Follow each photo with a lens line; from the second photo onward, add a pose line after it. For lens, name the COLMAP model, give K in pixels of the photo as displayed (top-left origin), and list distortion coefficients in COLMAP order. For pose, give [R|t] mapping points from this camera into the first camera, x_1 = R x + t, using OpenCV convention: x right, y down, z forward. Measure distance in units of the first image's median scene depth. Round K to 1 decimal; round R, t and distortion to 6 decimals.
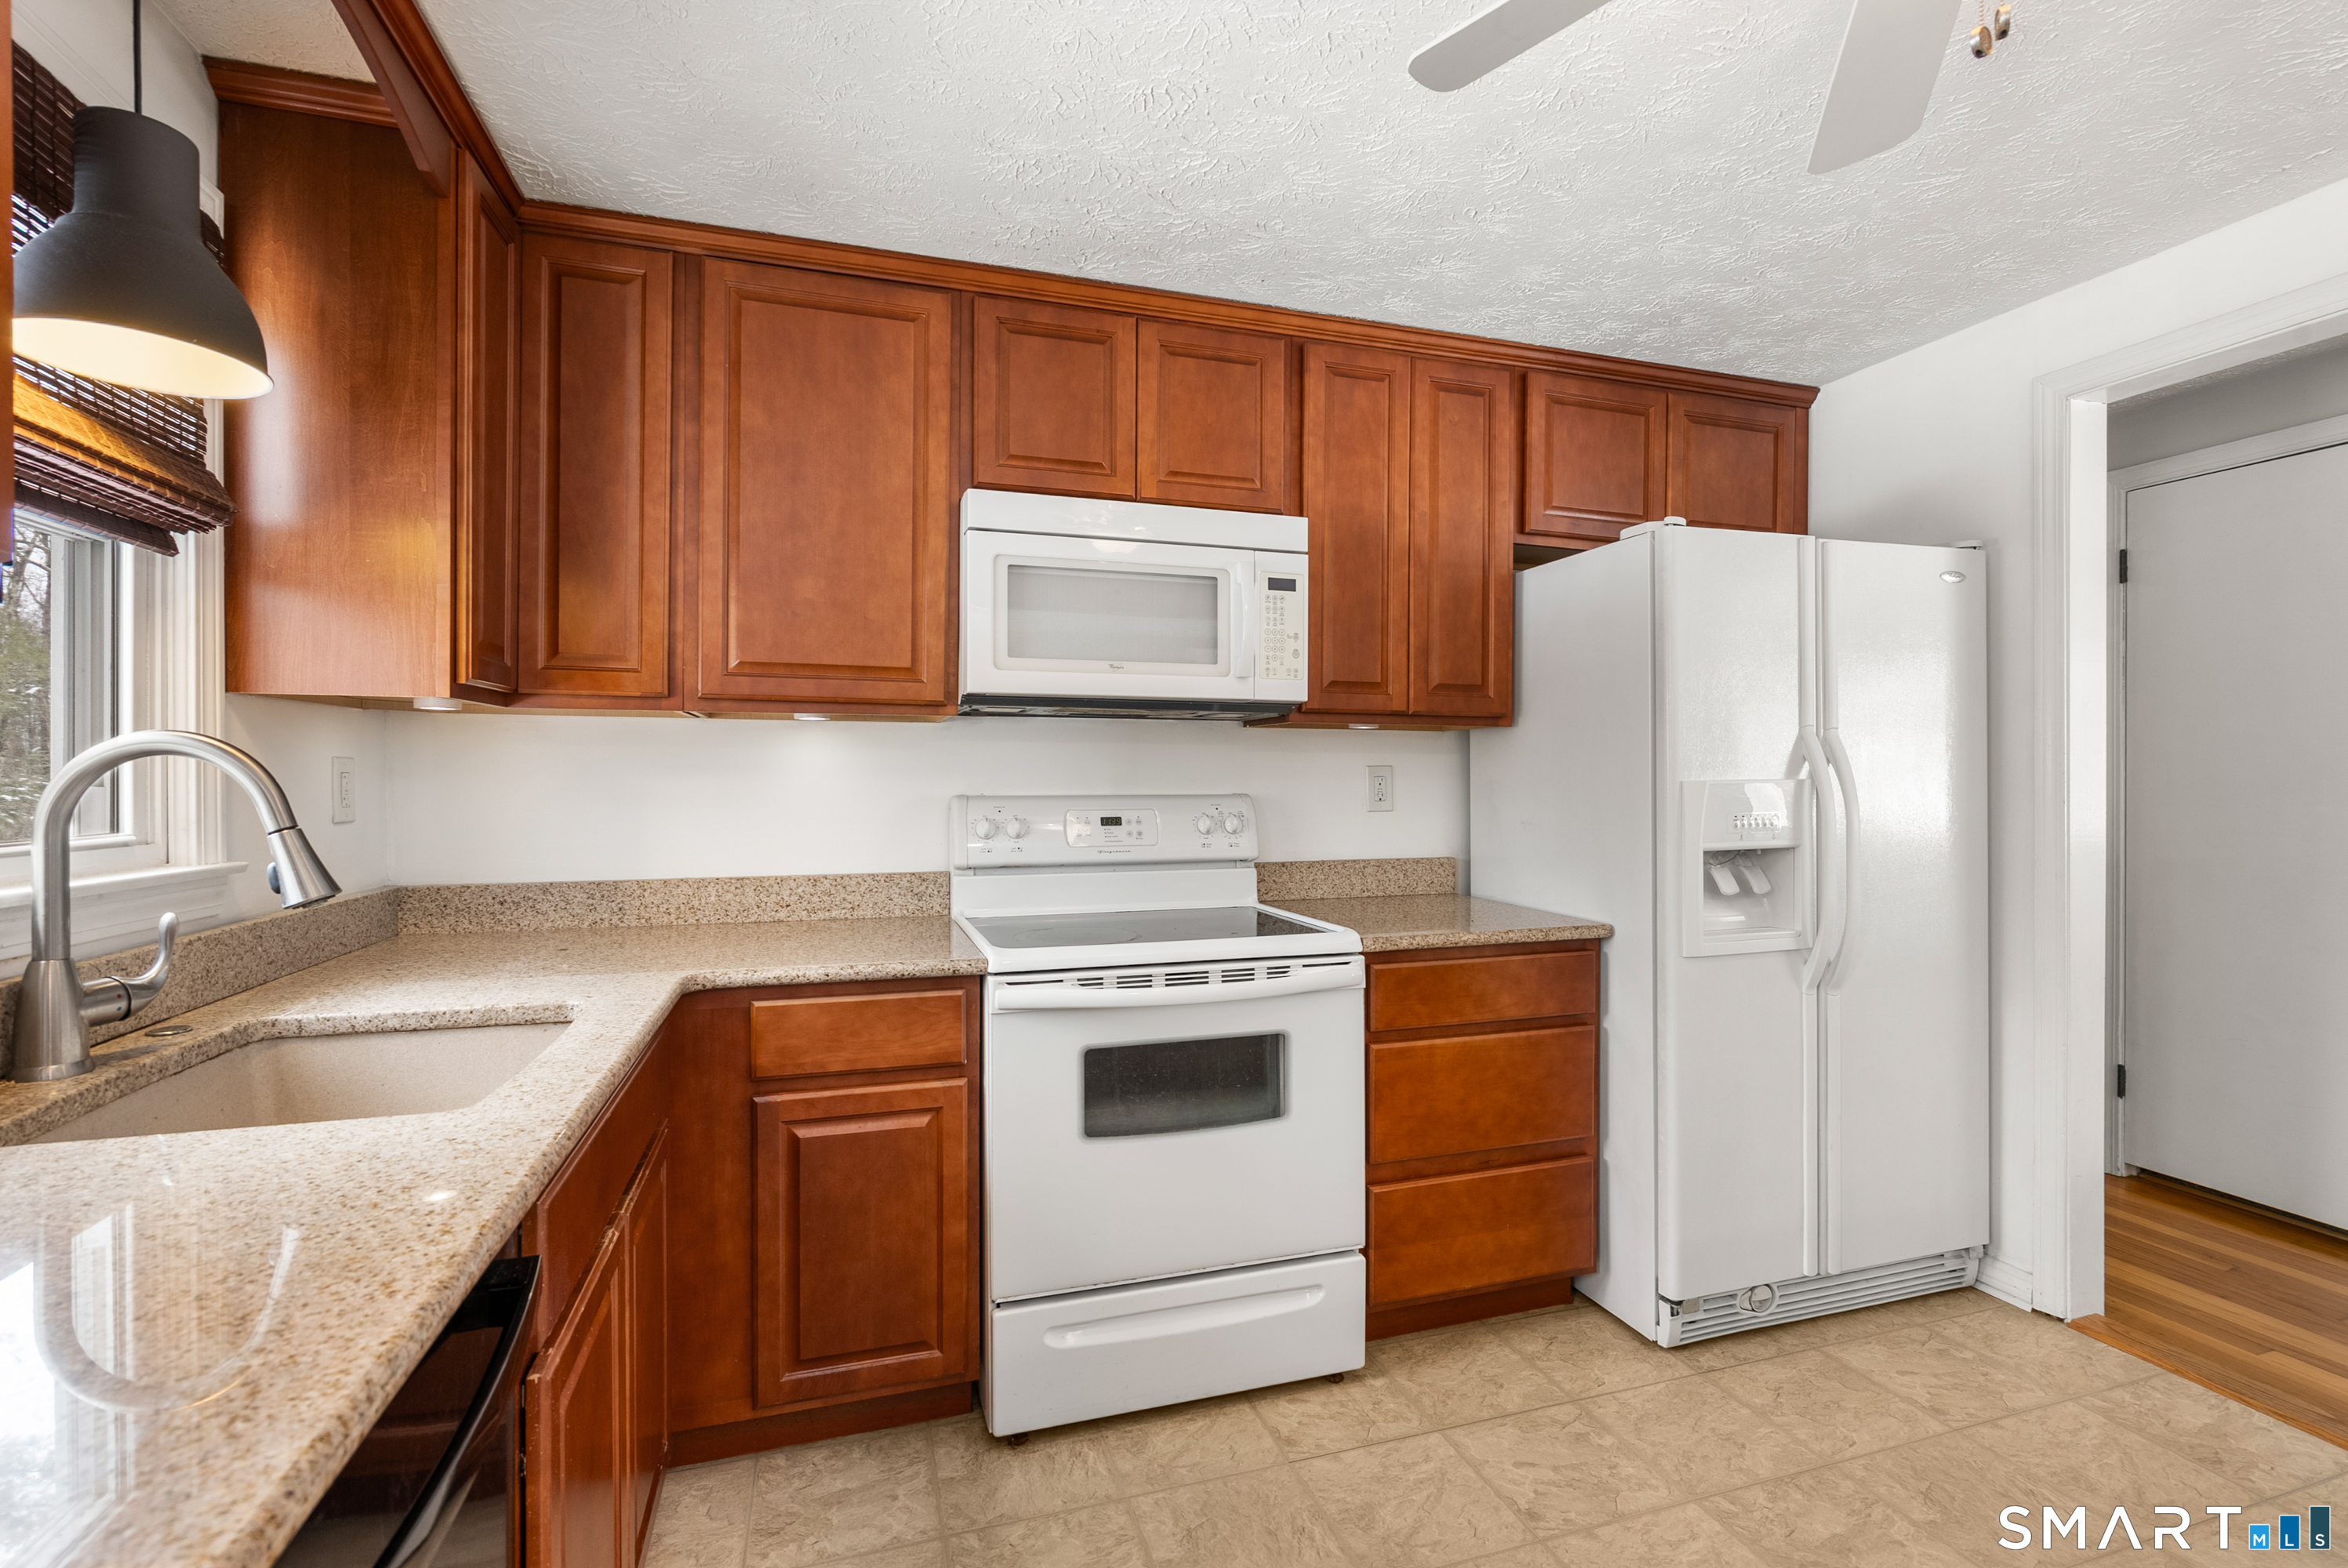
lens RADIAL K [[1075.6, 0, 1181.2], [0, 1075.6, 780.7], [0, 0, 1]] dist [-0.003932, 0.001806]
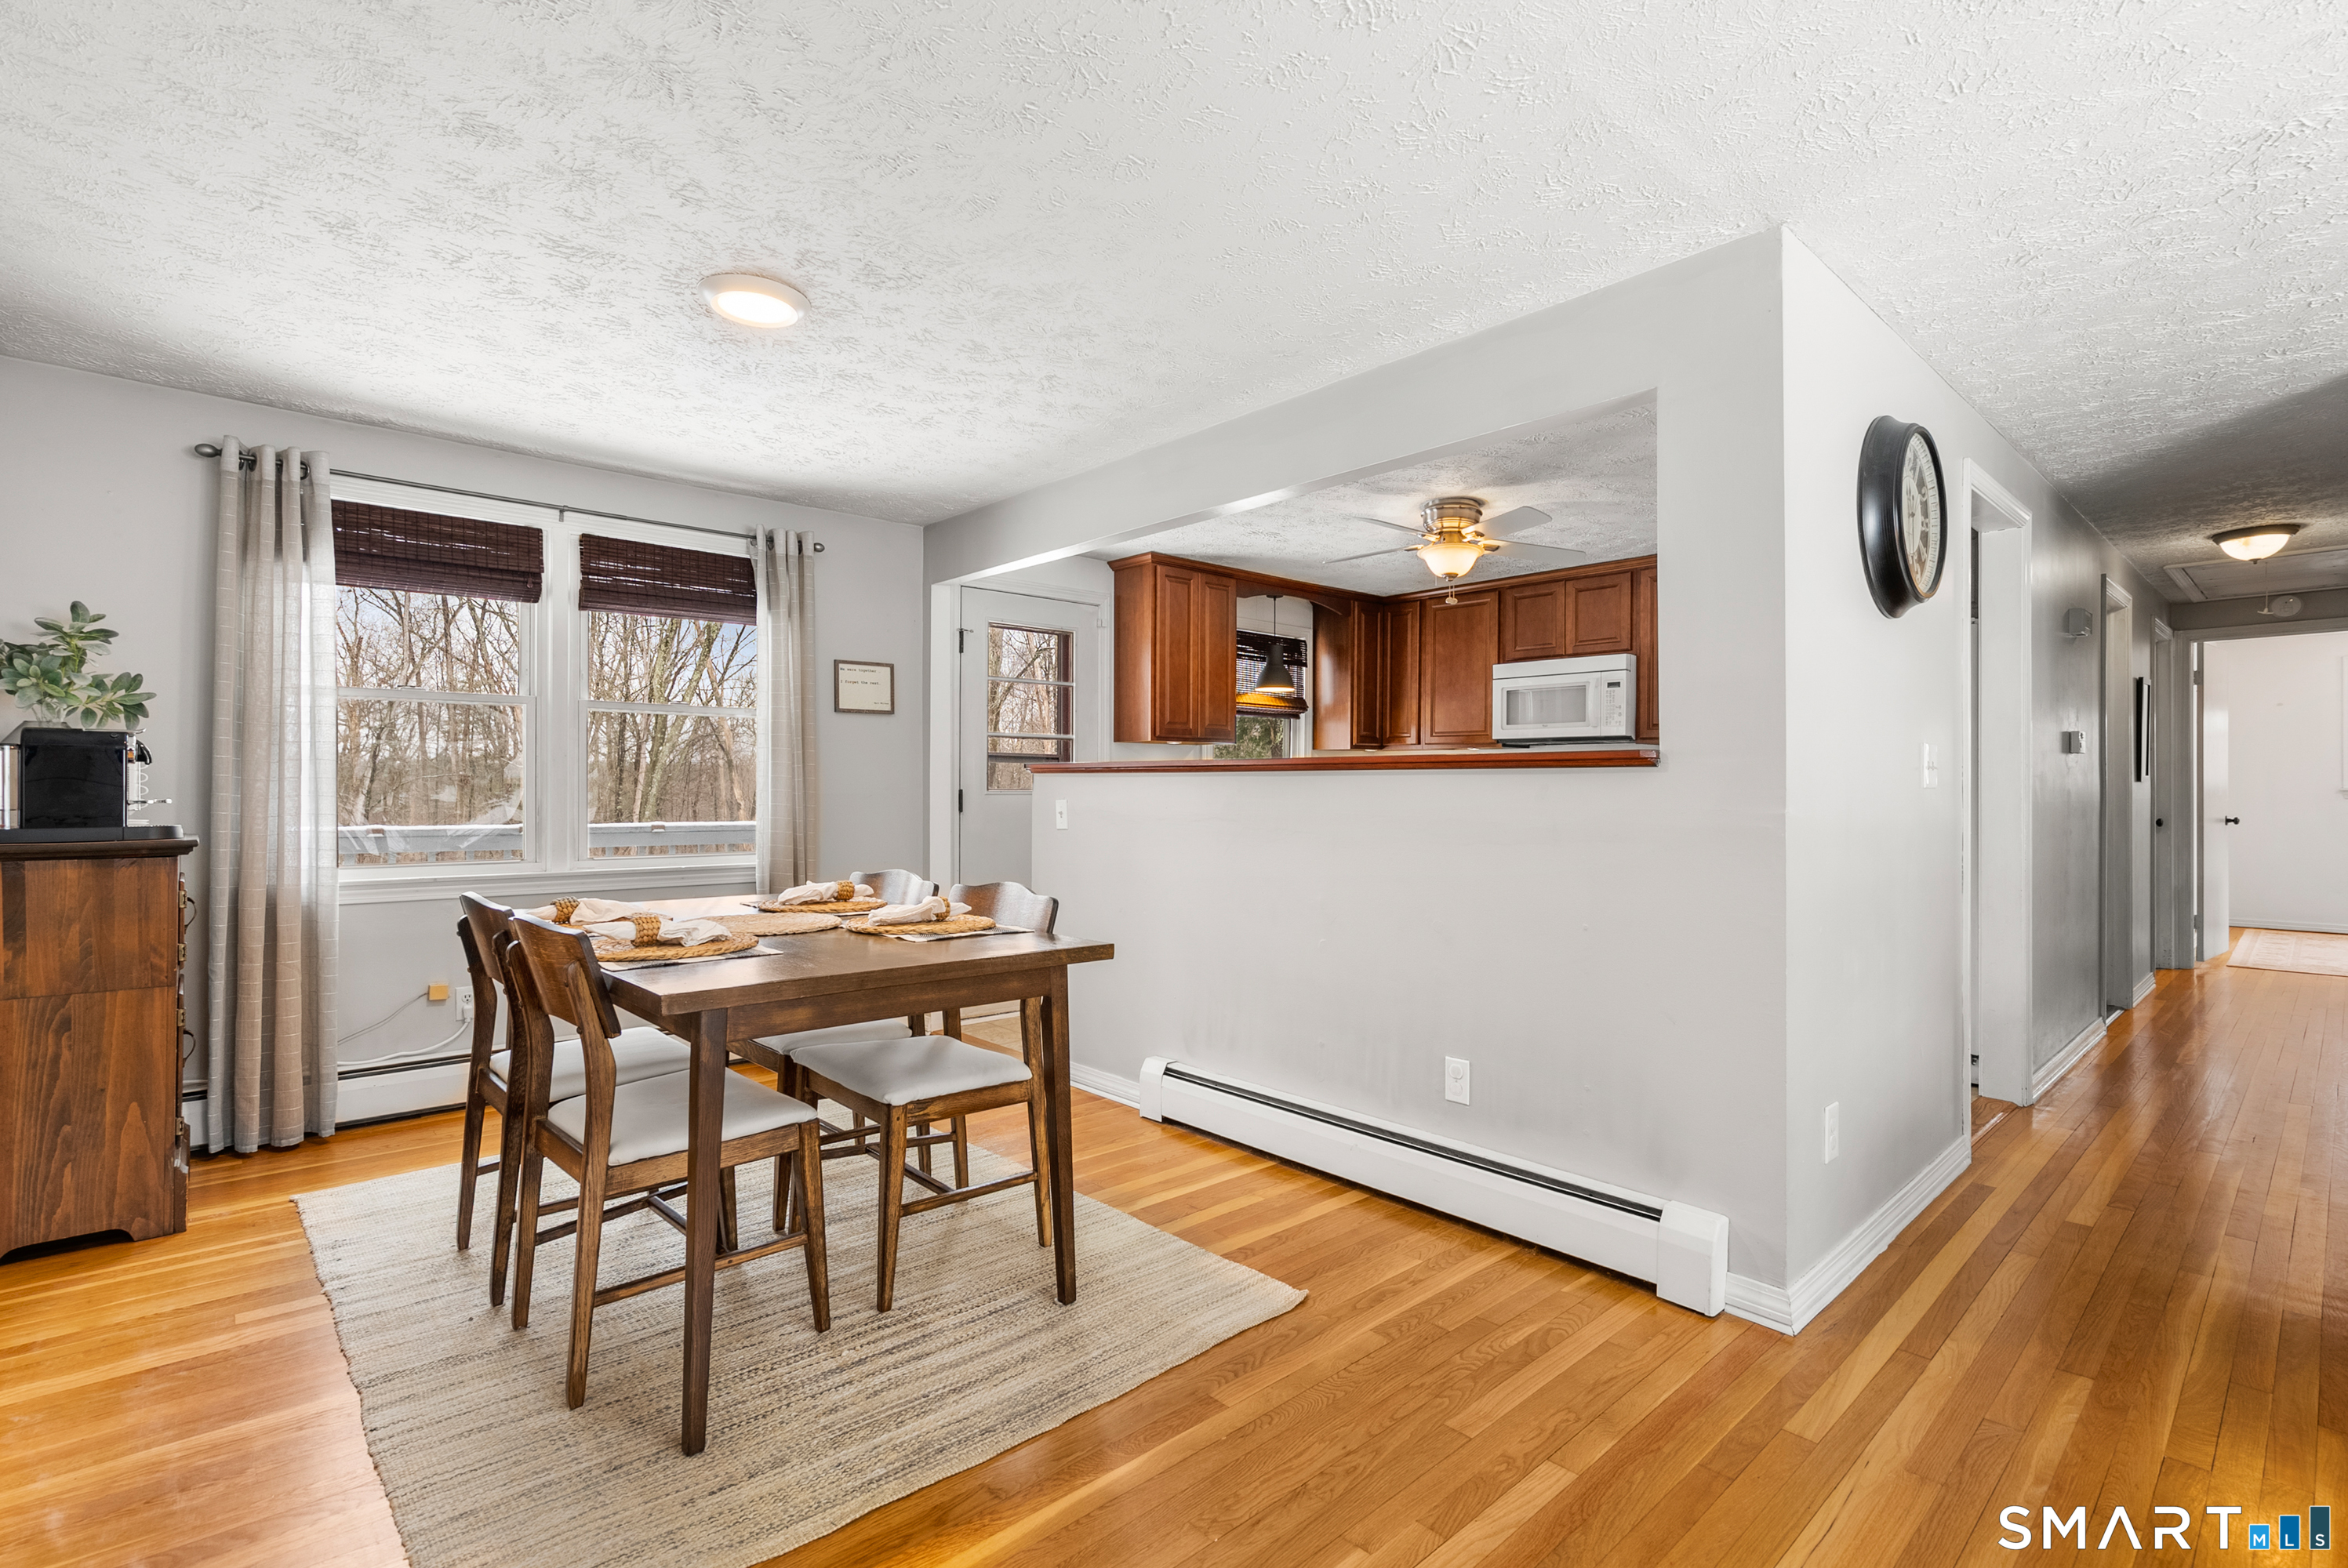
lens RADIAL K [[1075.6, 0, 1181.2], [0, 1075.6, 780.7], [0, 0, 1]] dist [-0.003932, 0.001806]
pose [[0.412554, -0.003607, -0.910926, 1.939754], [-0.006975, 0.999950, -0.007119, 0.048800], [0.910906, 0.009291, 0.412508, -0.844975]]
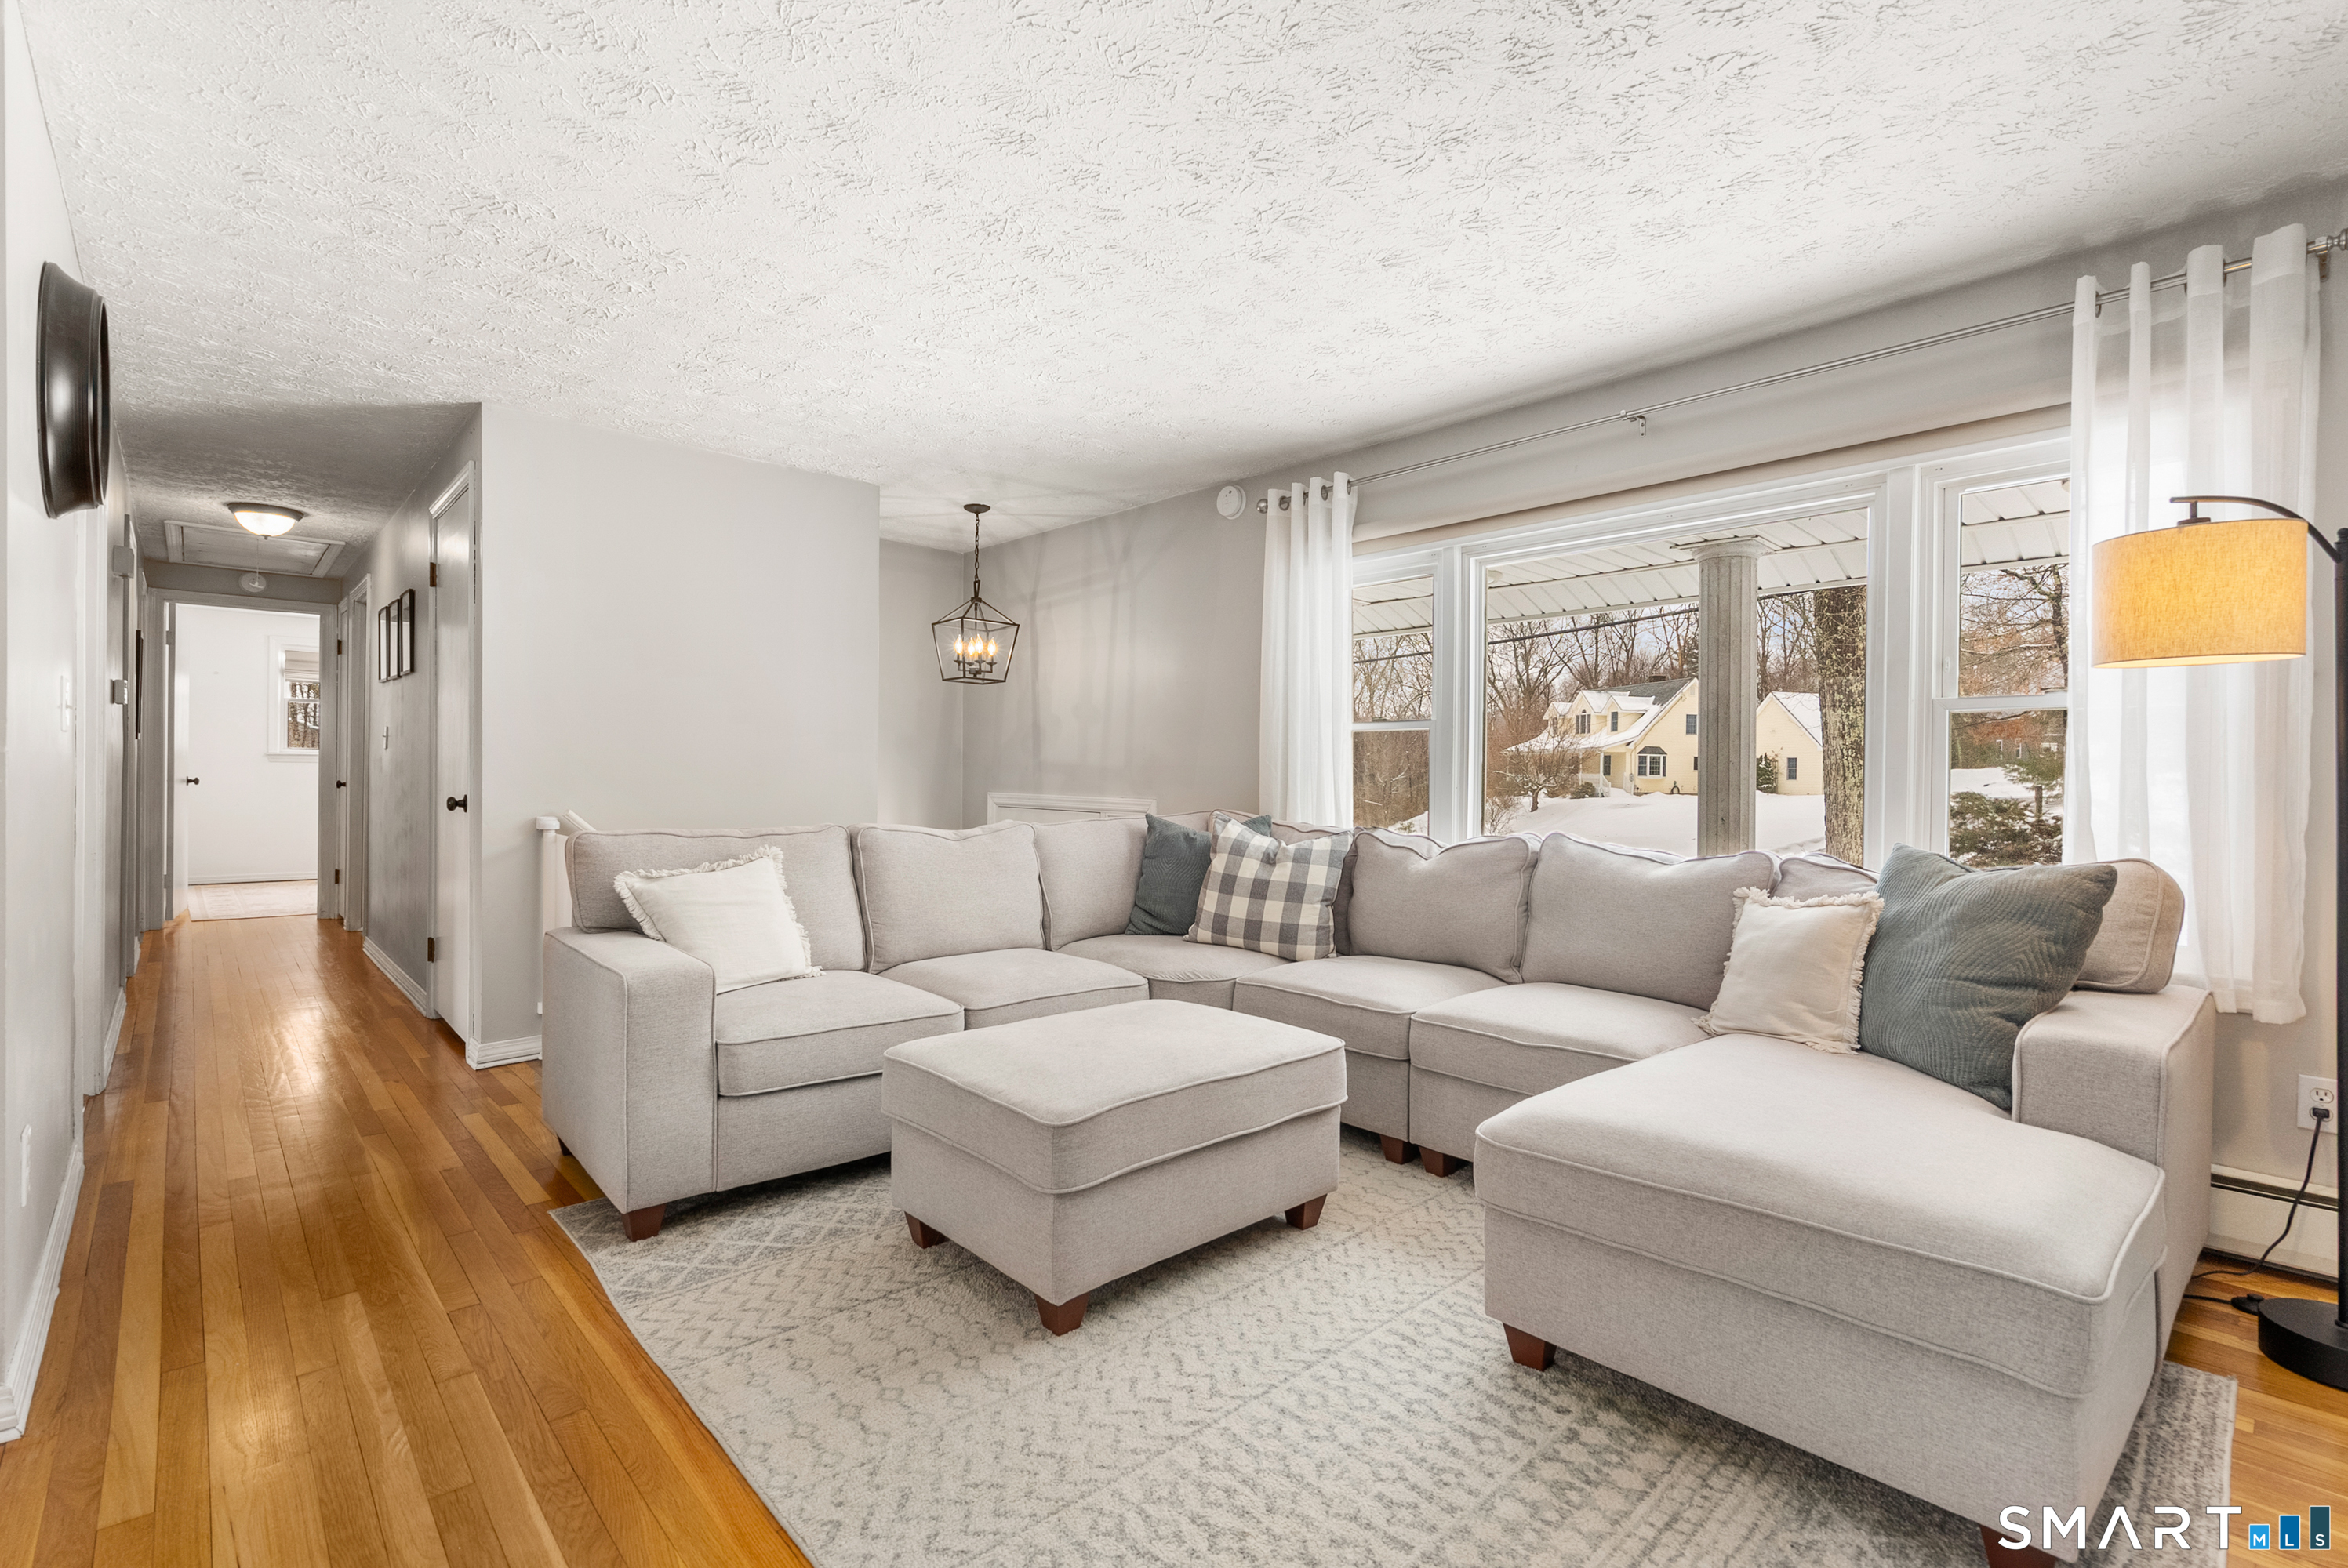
lens RADIAL K [[1075.6, 0, 1181.2], [0, 1075.6, 780.7], [0, 0, 1]] dist [-0.003932, 0.001806]
pose [[0.905842, 0.016555, 0.423292, 1.673285], [-0.017418, 0.999847, -0.001830, 0.076141], [-0.423257, -0.005715, 0.905992, -0.947430]]
